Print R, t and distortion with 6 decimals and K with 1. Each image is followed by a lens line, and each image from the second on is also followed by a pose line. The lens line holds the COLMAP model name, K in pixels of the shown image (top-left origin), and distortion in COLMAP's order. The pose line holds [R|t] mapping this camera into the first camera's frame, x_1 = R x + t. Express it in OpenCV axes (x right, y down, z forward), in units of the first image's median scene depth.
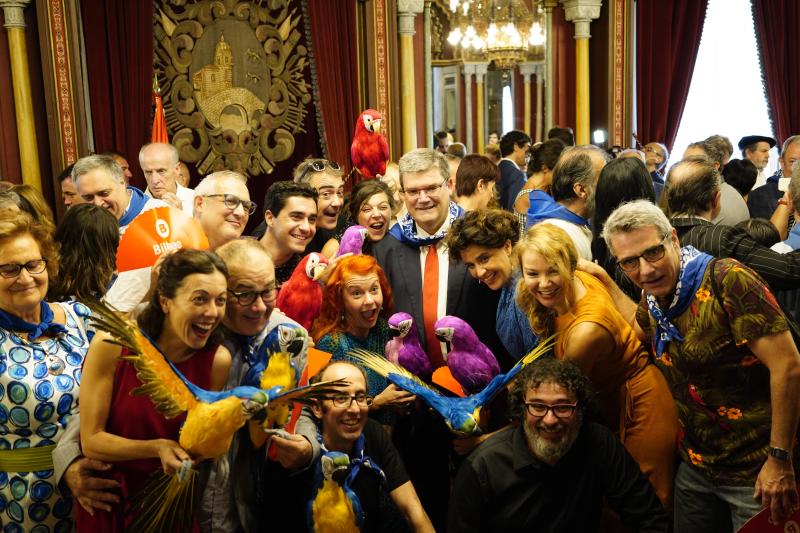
lens RADIAL K [[804.9, 0, 395.5], [0, 804.9, 262.5], [0, 0, 1]] dist [-0.002938, 0.000000]
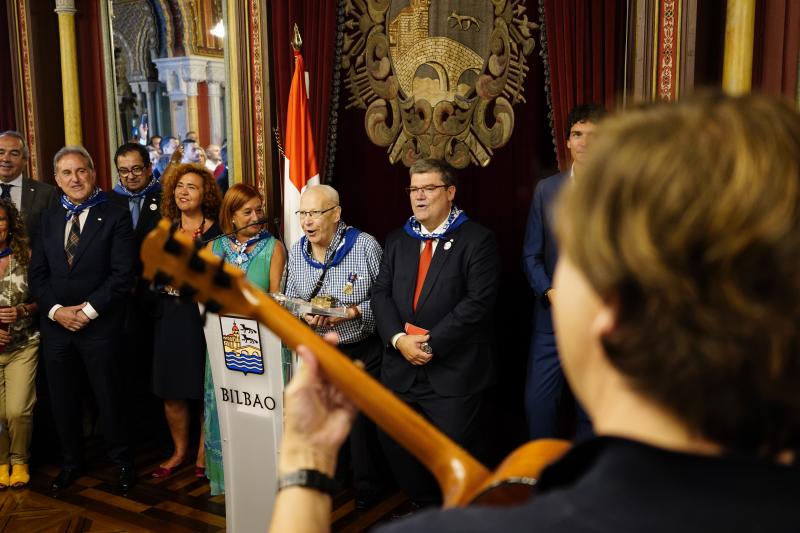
lens RADIAL K [[804.9, 0, 404.3], [0, 804.9, 261.0], [0, 0, 1]] dist [-0.002938, 0.000000]
pose [[0.629487, 0.129575, -0.766131, 0.323267], [-0.122193, 0.990237, 0.067079, -0.071882], [0.767343, 0.051390, 0.639174, 0.547703]]
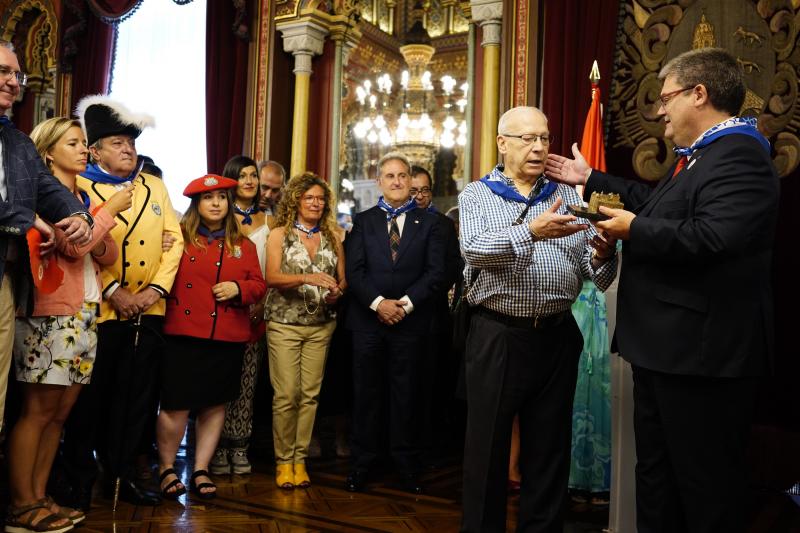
lens RADIAL K [[804.9, 0, 397.4], [0, 804.9, 267.5], [0, 0, 1]] dist [-0.002938, 0.000000]
pose [[0.619639, 0.026184, -0.784450, 0.205589], [-0.170358, 0.980104, -0.101852, 0.079834], [0.766176, 0.196749, 0.611771, 0.341663]]
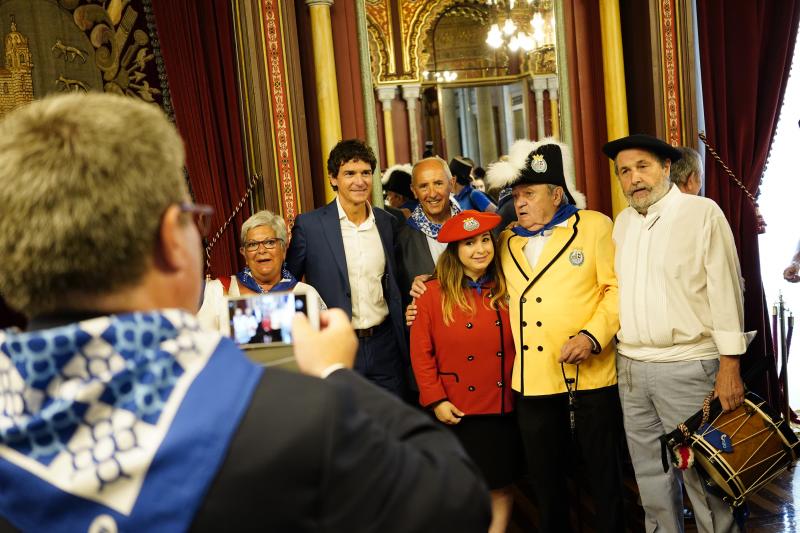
lens RADIAL K [[804.9, 0, 401.3], [0, 804.9, 271.1], [0, 0, 1]] dist [-0.002938, 0.000000]
pose [[0.985690, -0.041060, -0.163493, 0.190864], [0.034465, 0.998482, -0.042971, -0.038802], [0.165009, 0.036721, 0.985608, 0.397821]]
